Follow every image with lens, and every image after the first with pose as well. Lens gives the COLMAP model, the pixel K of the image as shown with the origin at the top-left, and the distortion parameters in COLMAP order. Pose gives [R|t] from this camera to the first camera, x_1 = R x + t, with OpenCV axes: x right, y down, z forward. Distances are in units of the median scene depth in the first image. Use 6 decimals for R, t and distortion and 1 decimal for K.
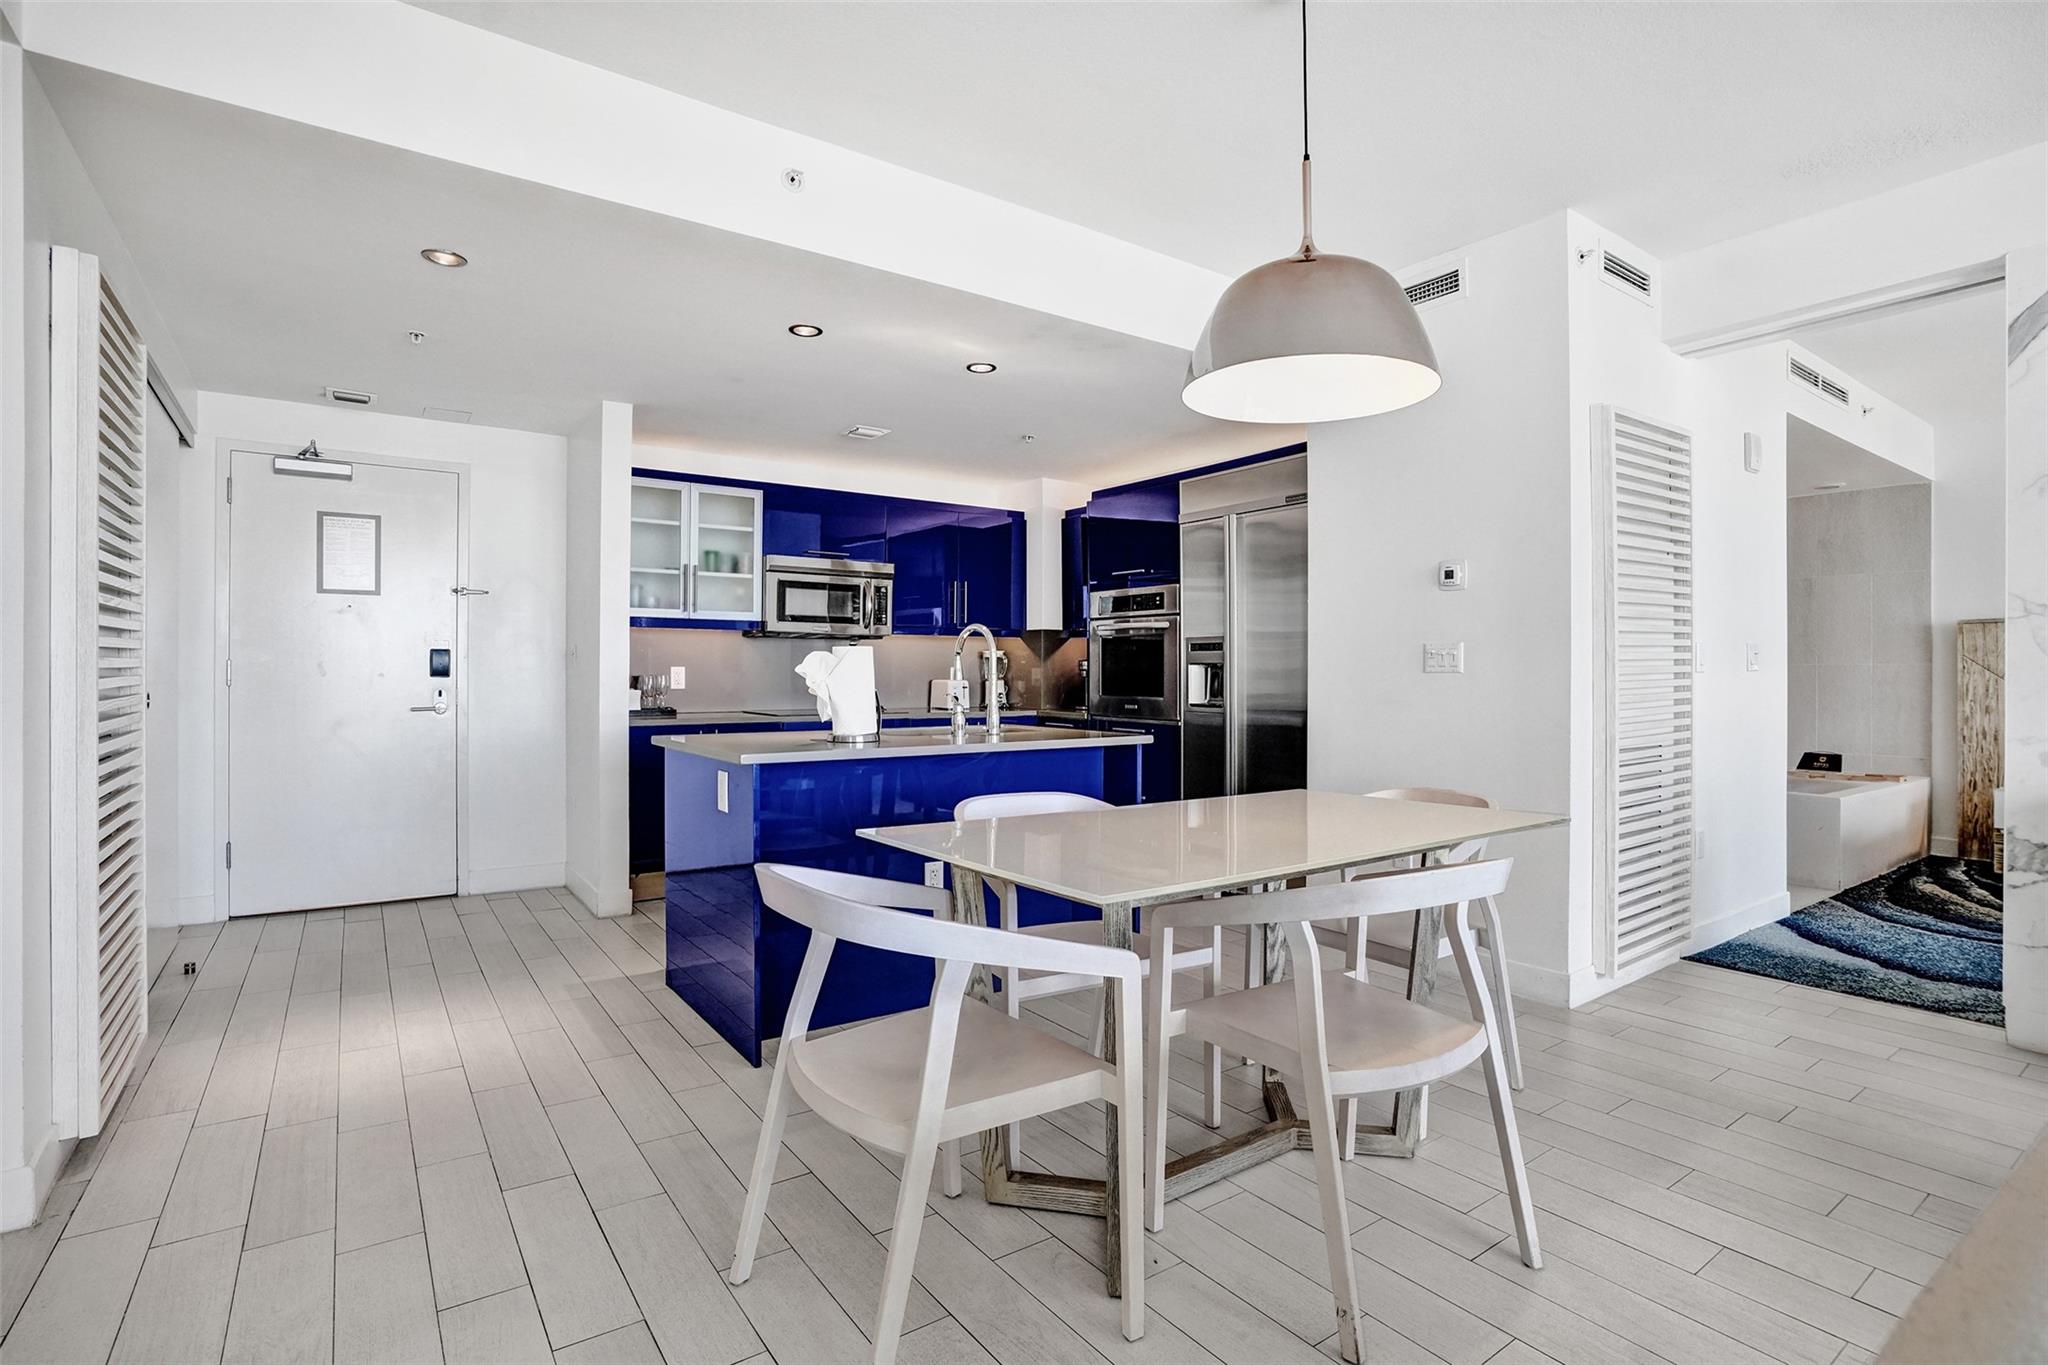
lens RADIAL K [[978.4, 0, 1015.6], [0, 978.4, 665.0], [0, 0, 1]] dist [-0.057361, 0.018051]
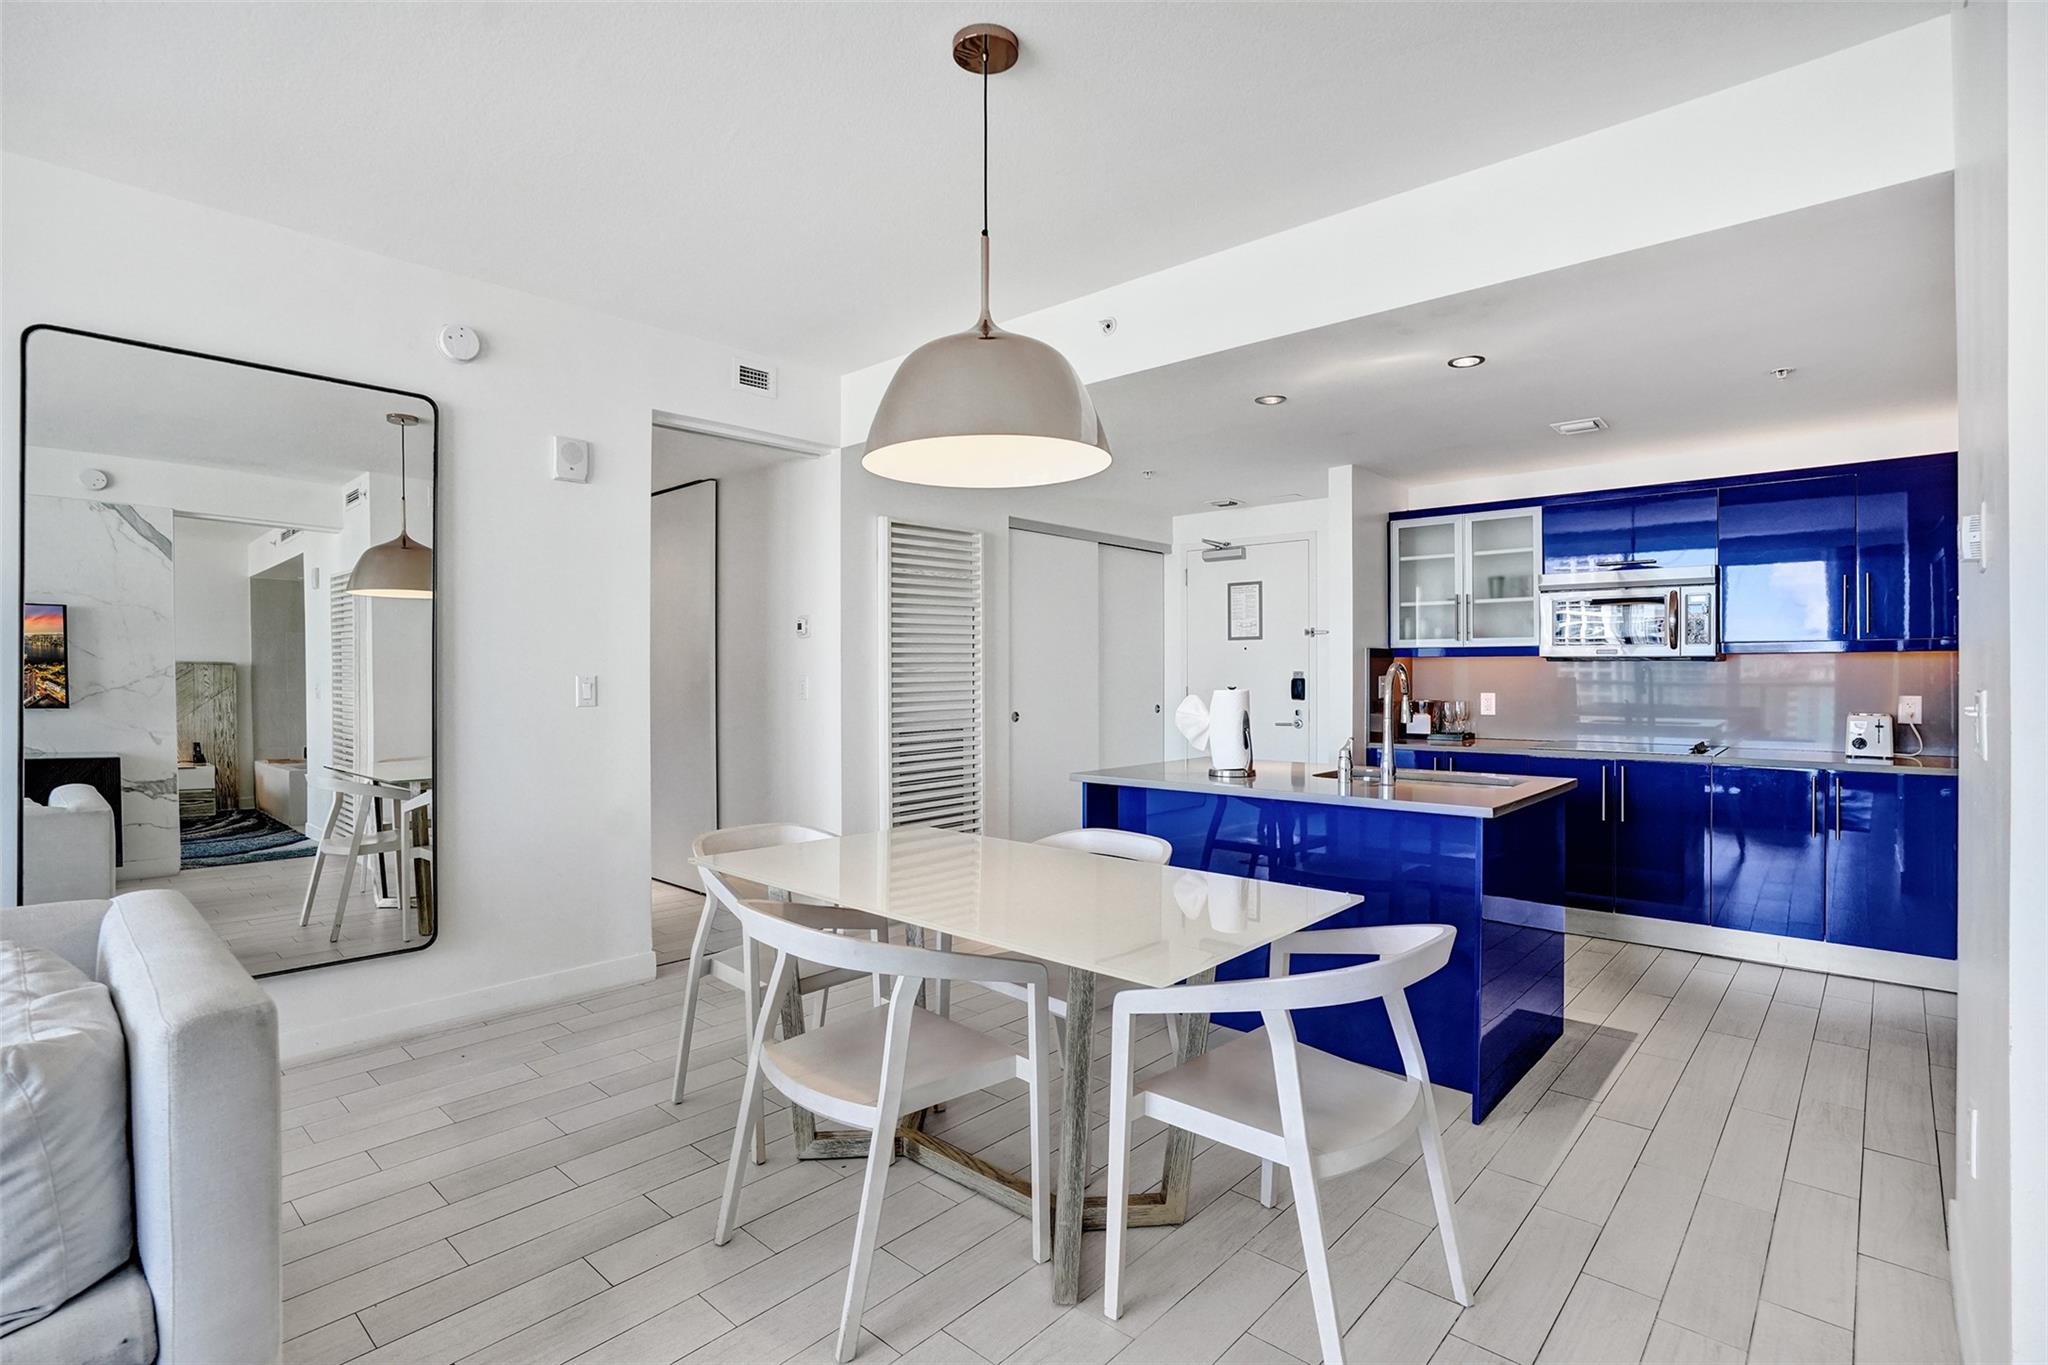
lens RADIAL K [[936.4, 0, 1033.6], [0, 936.4, 671.9], [0, 0, 1]] dist [-0.046523, 0.015953]
pose [[0.233308, -0.004927, -0.972390, 0.541061], [0.011359, 0.999933, -0.002341, -0.025917], [0.972337, -0.010499, 0.233348, 0.351079]]
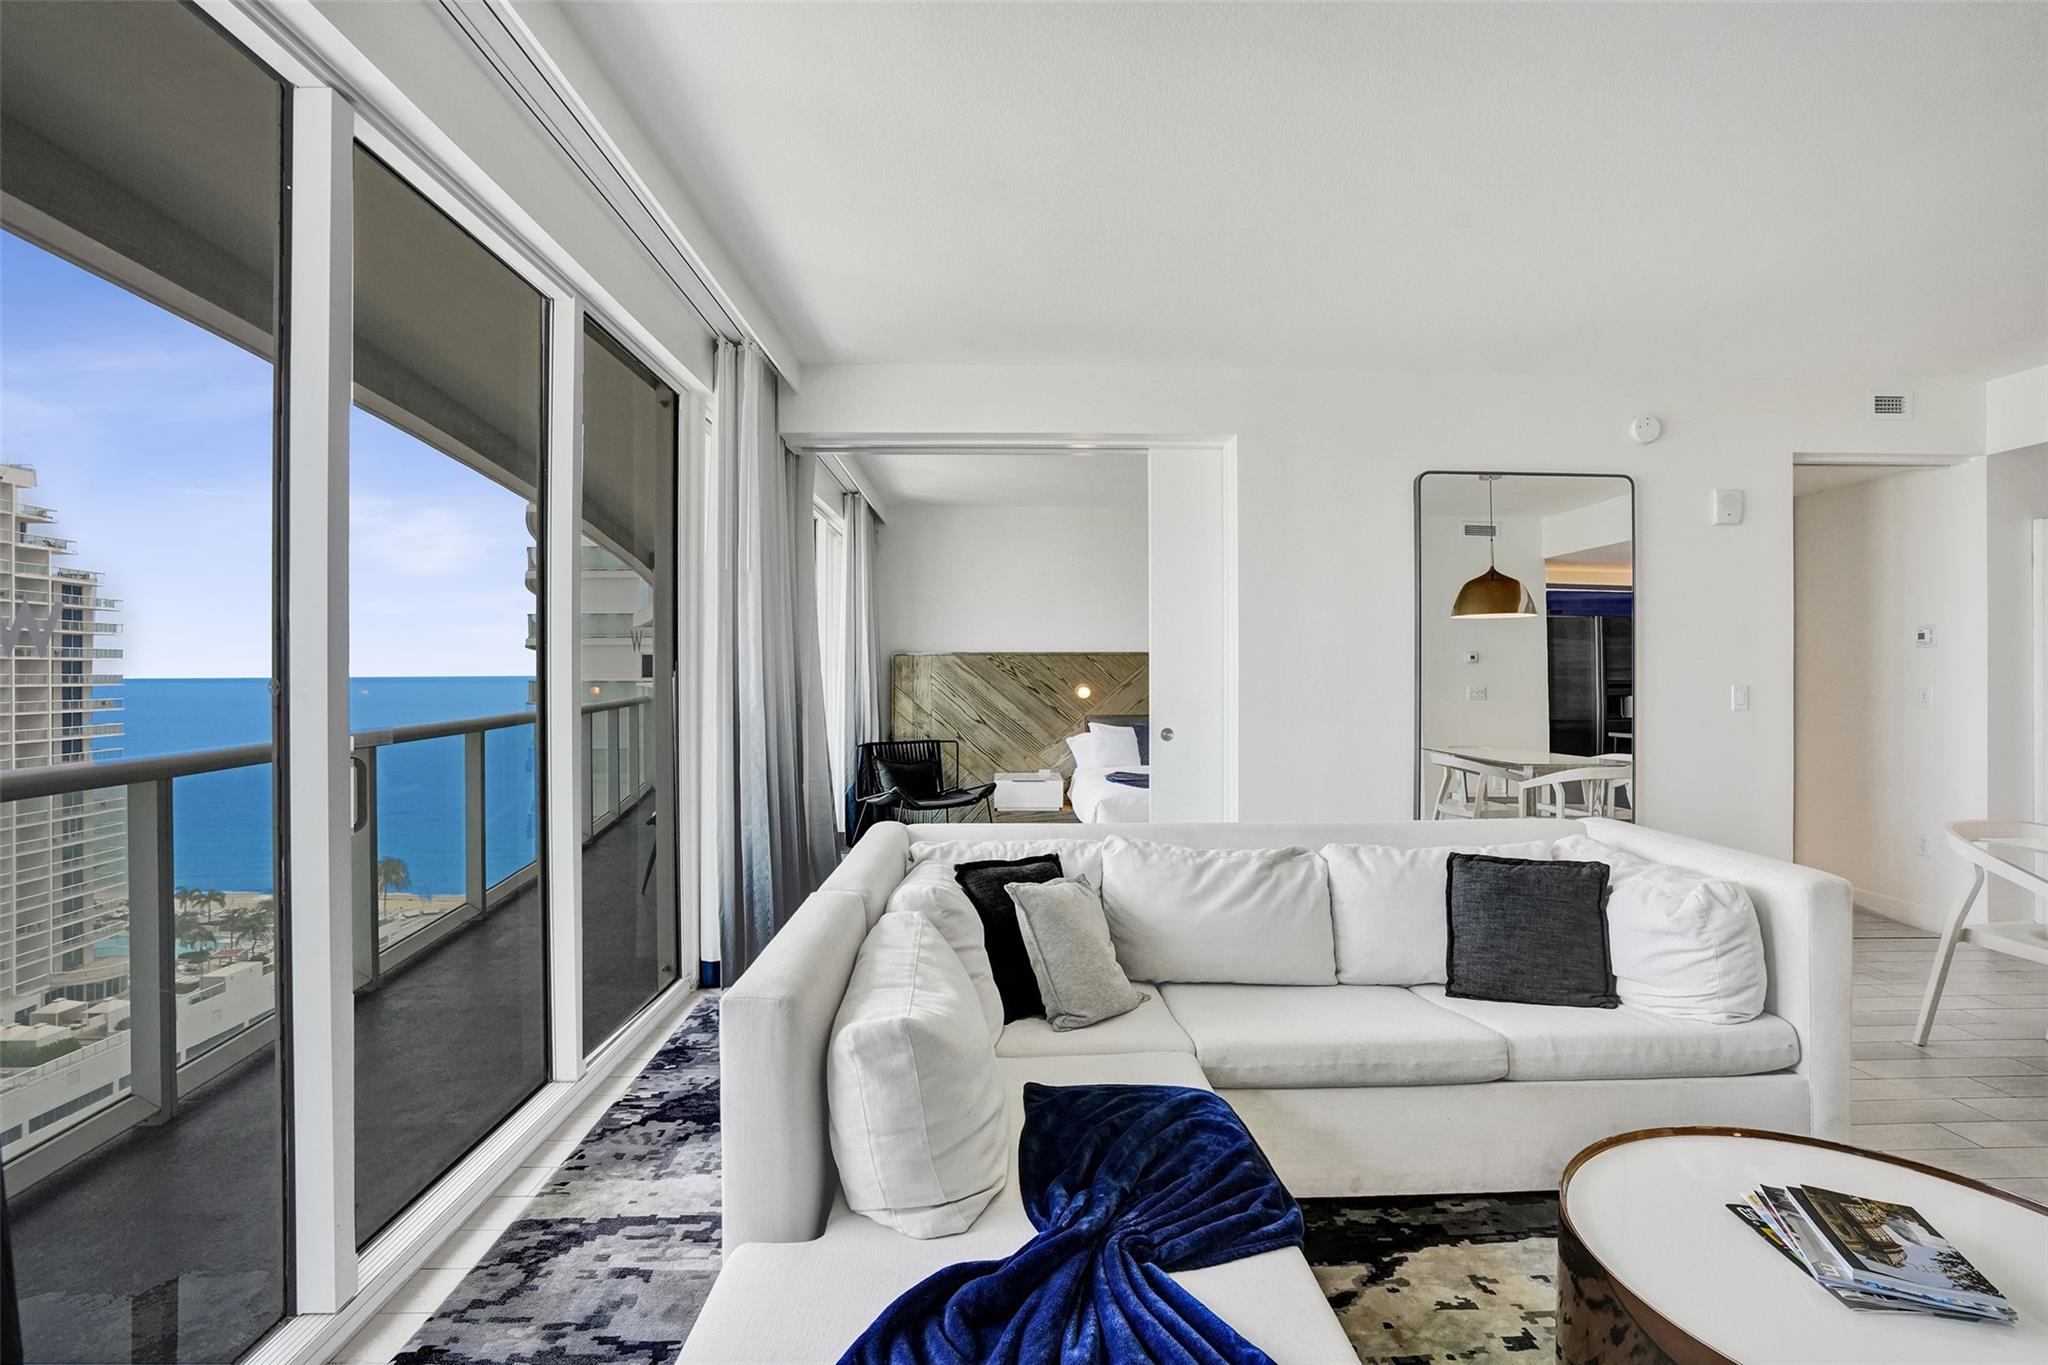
lens RADIAL K [[978.4, 0, 1033.4], [0, 978.4, 651.9], [0, 0, 1]] dist [-0.057361, 0.018051]
pose [[-0.544103, -0.026320, -0.838606, 0.873852], [-0.003413, 0.999569, -0.029158, -0.032152], [0.839012, -0.013002, -0.543958, 0.095543]]
